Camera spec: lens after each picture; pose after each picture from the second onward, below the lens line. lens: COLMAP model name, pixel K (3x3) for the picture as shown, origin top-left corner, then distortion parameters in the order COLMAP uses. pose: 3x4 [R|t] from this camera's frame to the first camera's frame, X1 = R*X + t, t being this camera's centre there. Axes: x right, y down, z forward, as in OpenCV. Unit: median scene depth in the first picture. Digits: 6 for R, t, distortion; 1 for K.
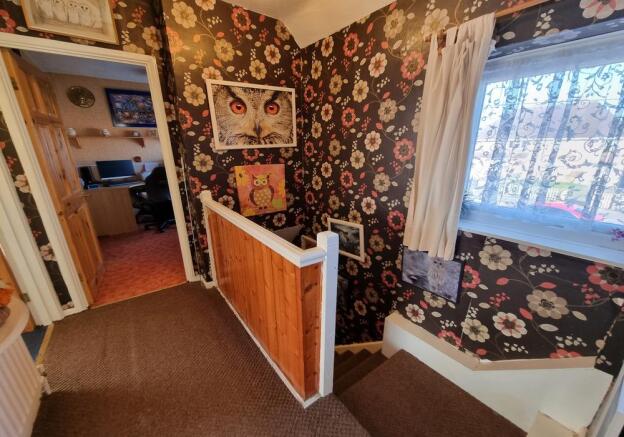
lens RADIAL K [[251.8, 0, 310.8], [0, 251.8, 223.9], [0, 0, 1]] dist [-0.000395, -0.000034]
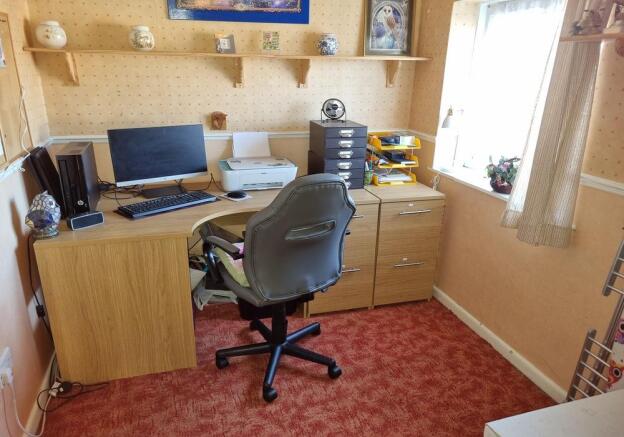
lens RADIAL K [[452.3, 0, 311.2], [0, 452.3, 218.6], [0, 0, 1]] dist [-0.002428, -0.006971]
pose [[0.944145, 0.134704, -0.300741, -0.388720], [-0.129223, 0.990882, 0.038140, -0.173981], [0.303137, 0.002853, 0.952943, 0.488972]]
